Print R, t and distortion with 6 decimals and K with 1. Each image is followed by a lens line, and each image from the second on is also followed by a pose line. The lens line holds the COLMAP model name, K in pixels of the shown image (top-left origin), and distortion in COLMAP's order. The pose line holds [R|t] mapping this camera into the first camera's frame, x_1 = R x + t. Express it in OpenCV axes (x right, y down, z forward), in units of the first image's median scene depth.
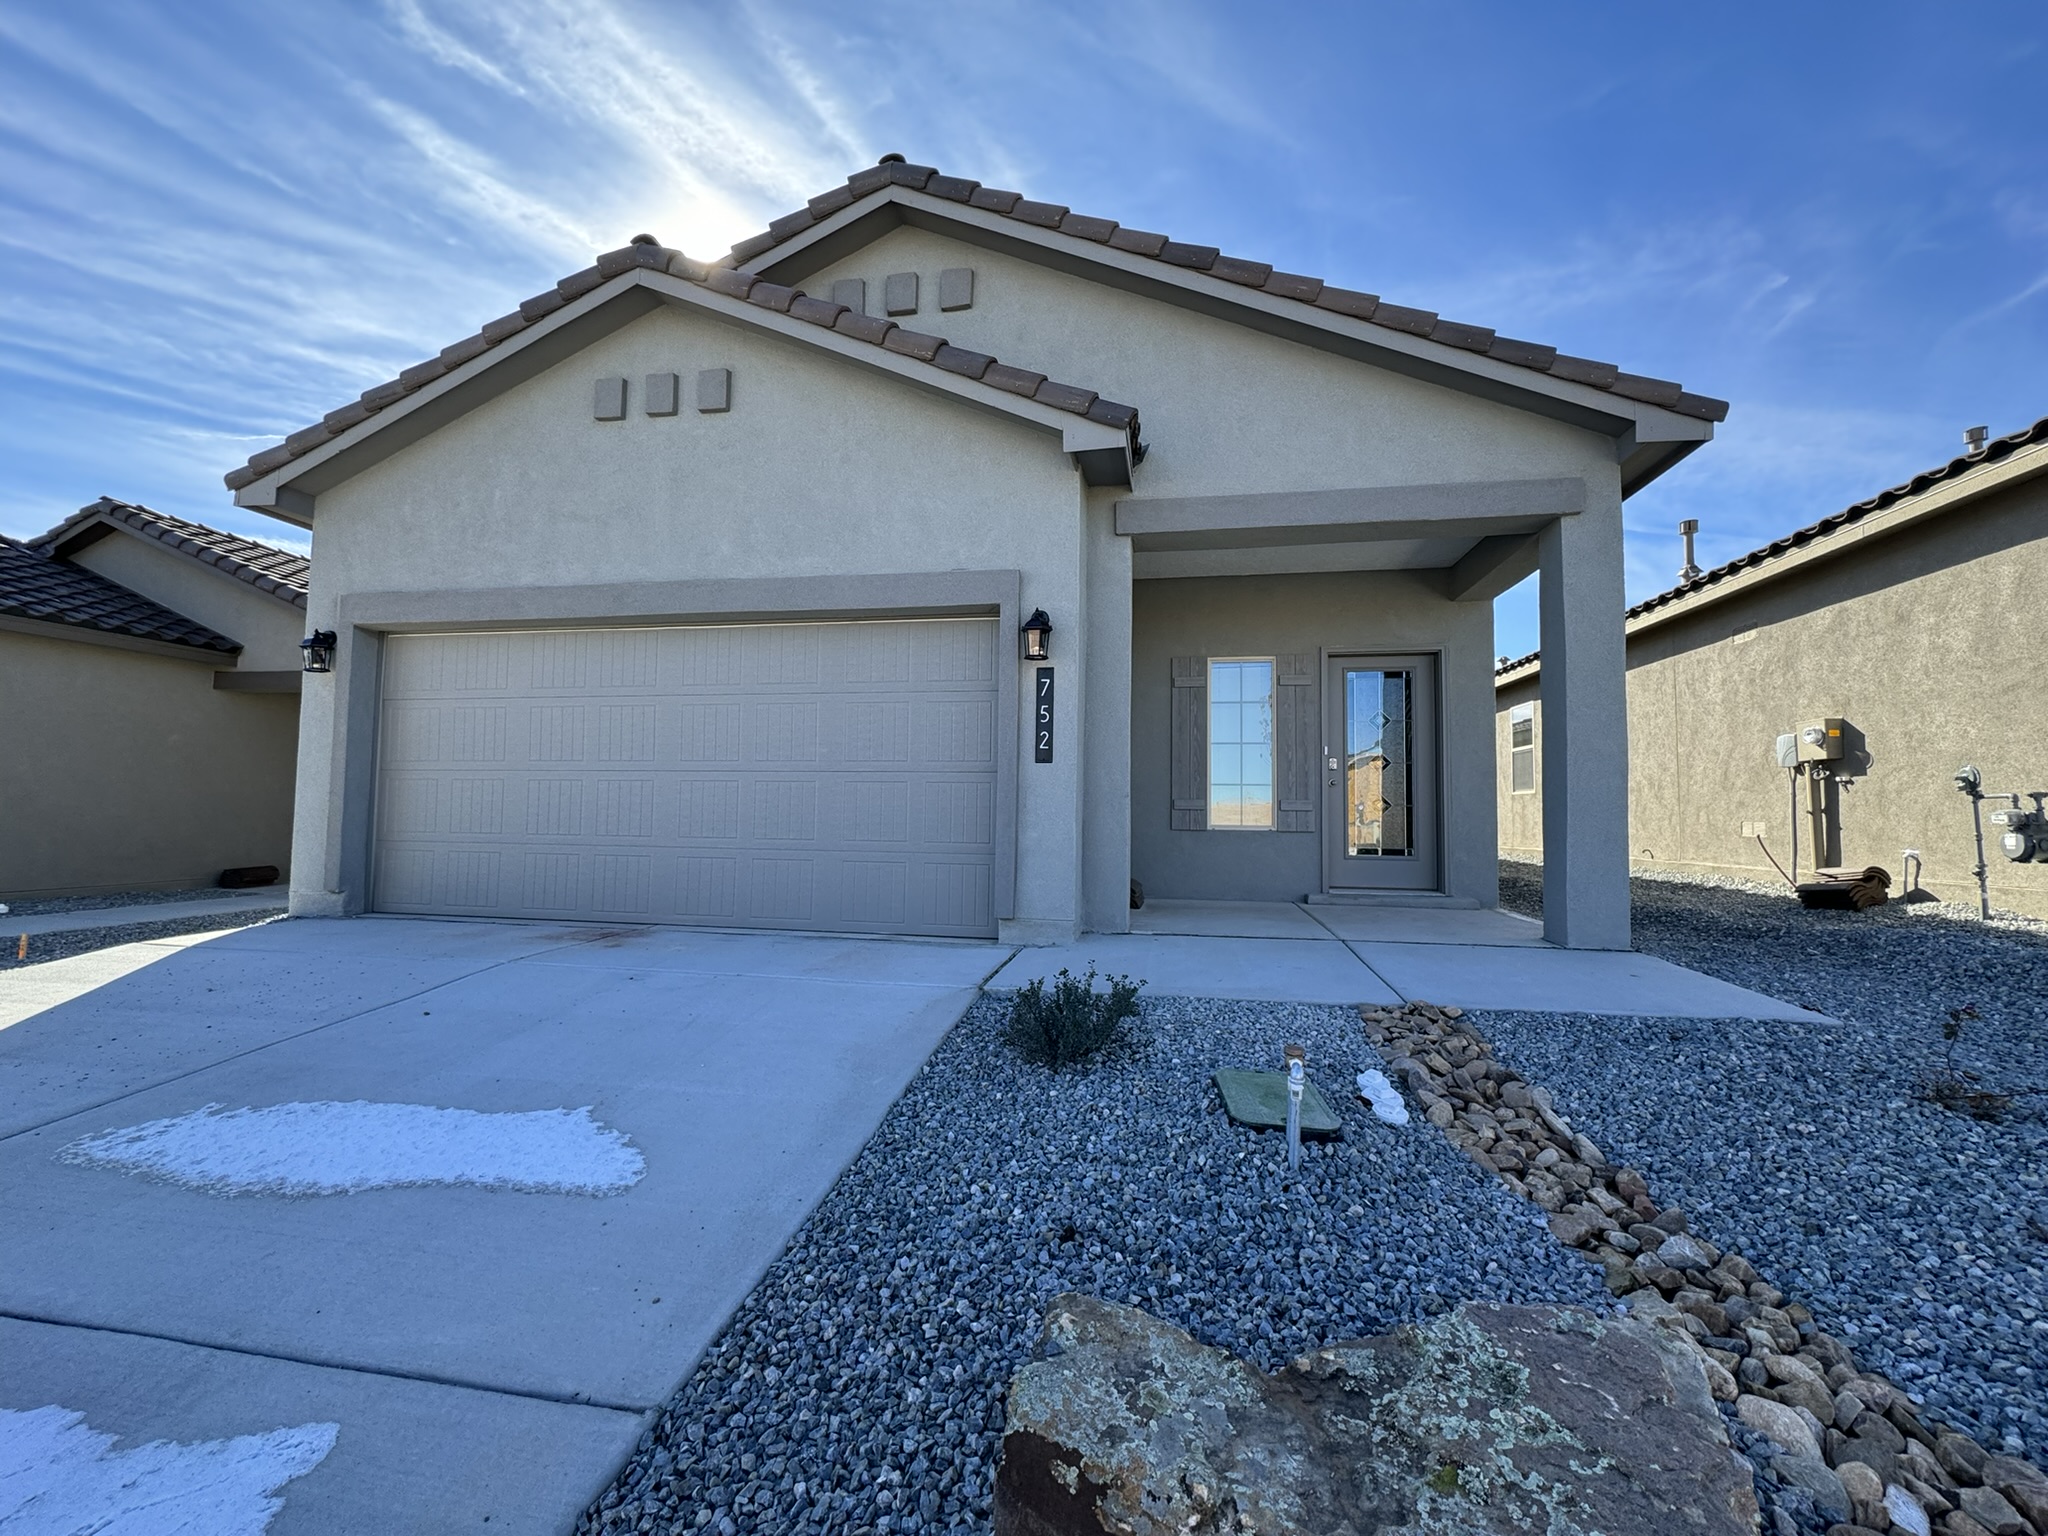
lens RADIAL K [[811.4, 0, 1022.6], [0, 811.4, 768.6], [0, 0, 1]] dist [-0.000100, -0.000609]
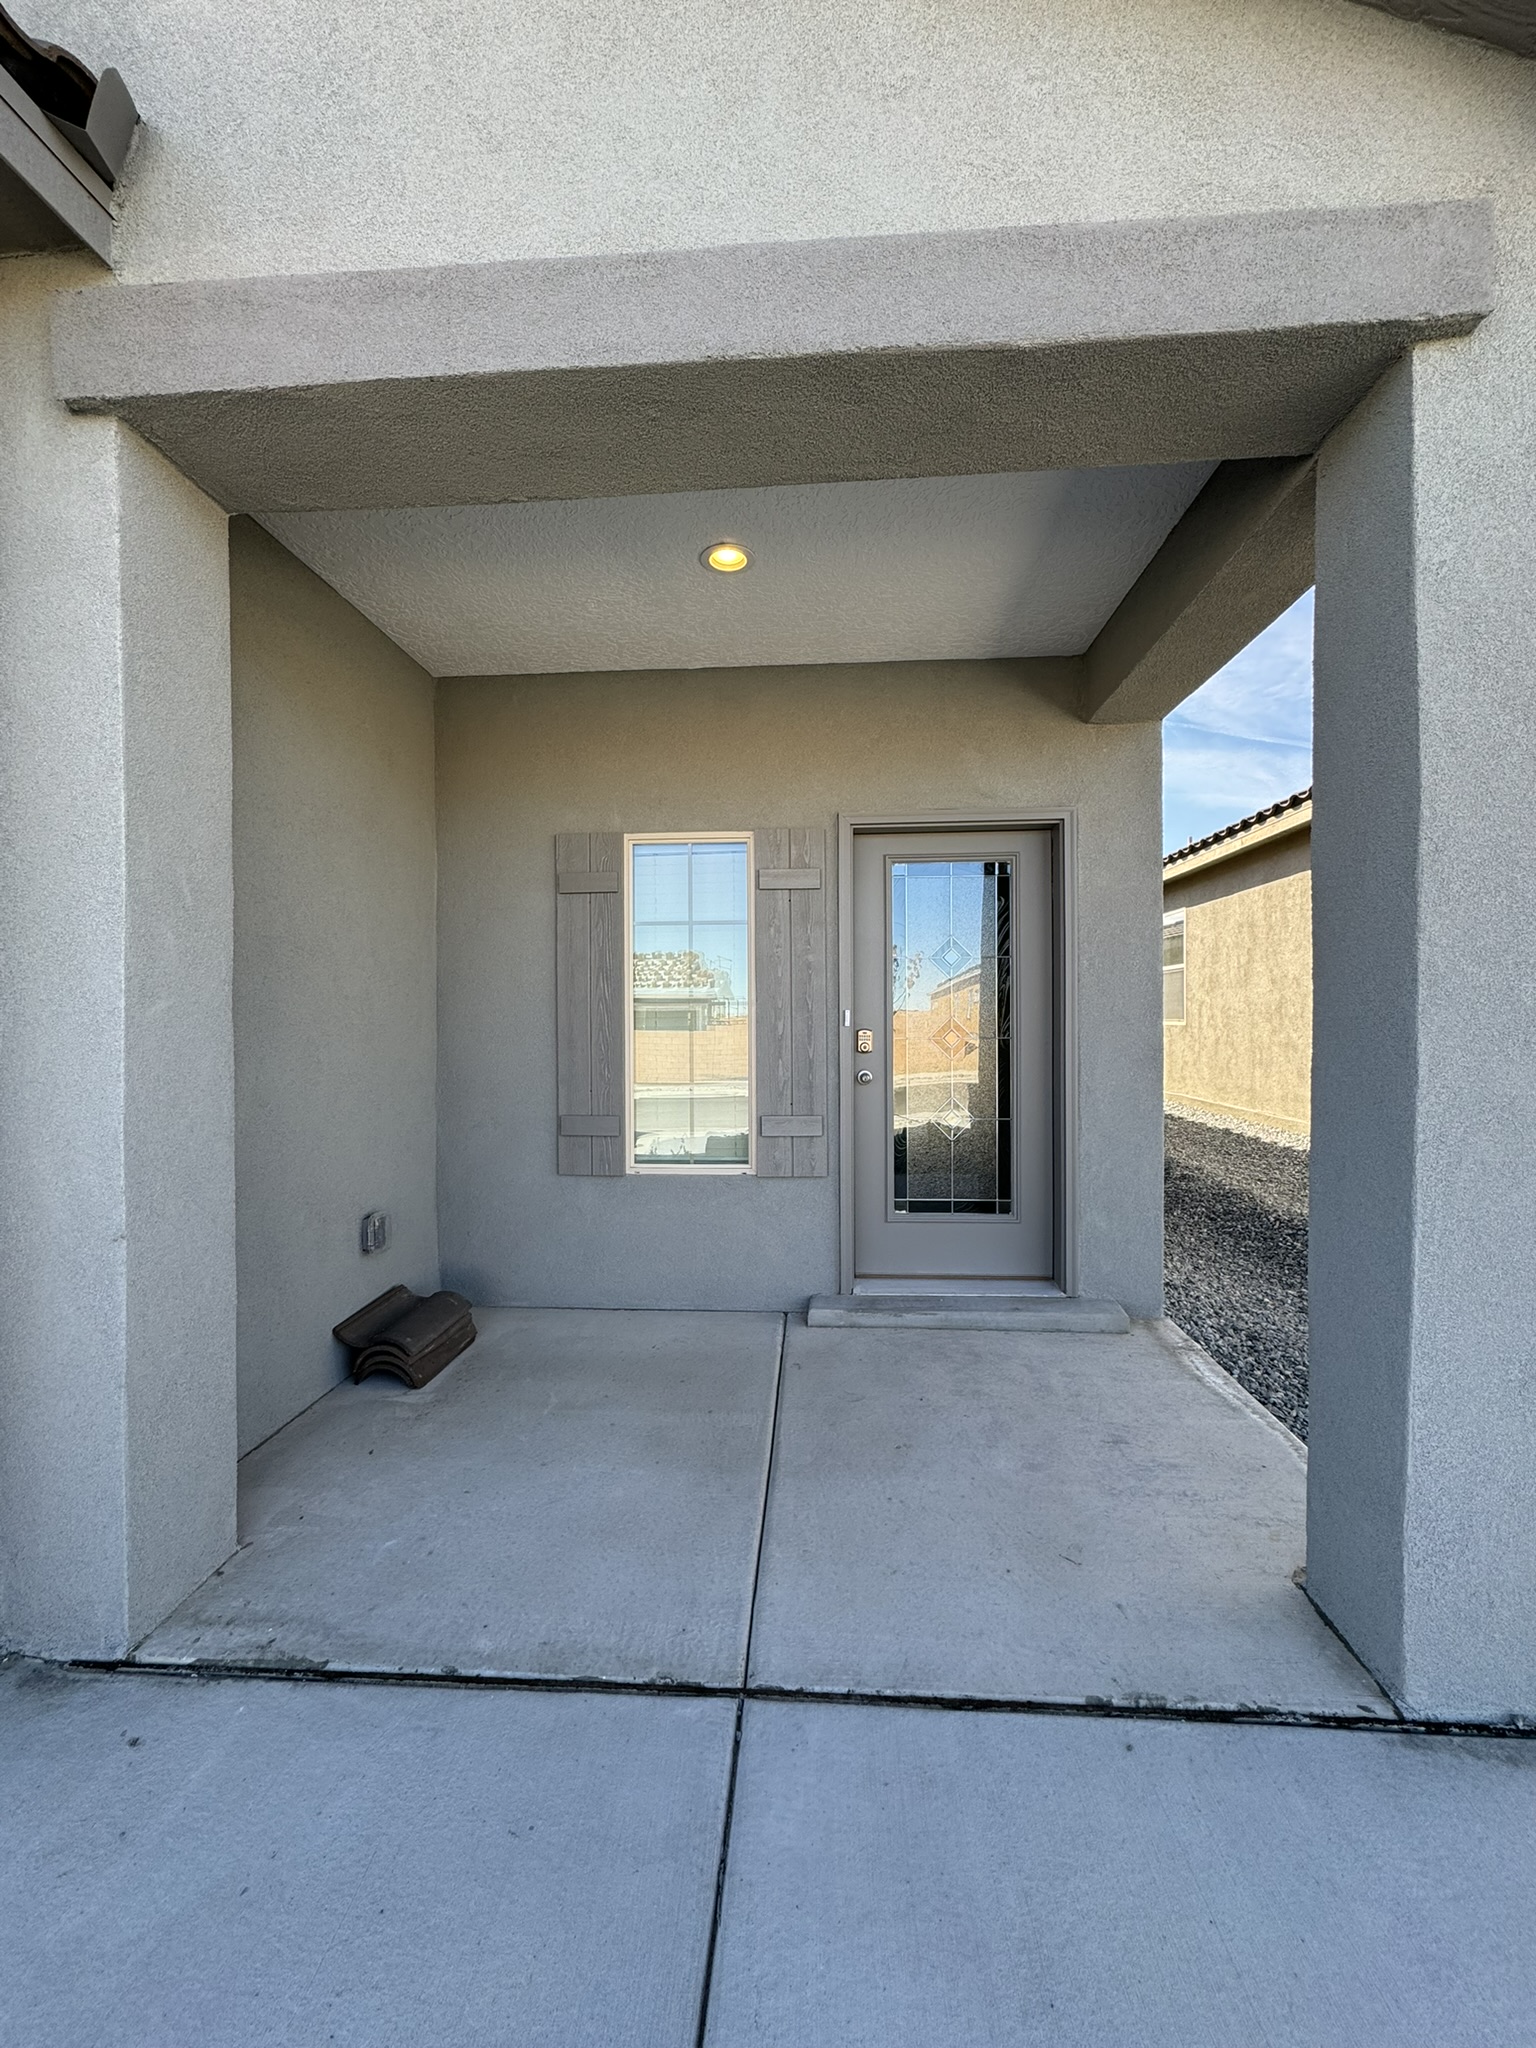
lens RADIAL K [[812.4, 0, 774.0], [0, 812.4, 1020.6], [0, 0, 1]] dist [-0.001710, 0.000678]
pose [[0.993061, -0.018684, 0.116107, 0.327705], [0.011582, 0.998037, 0.061542, -0.064264], [-0.117029, -0.059770, 0.991328, 0.607591]]
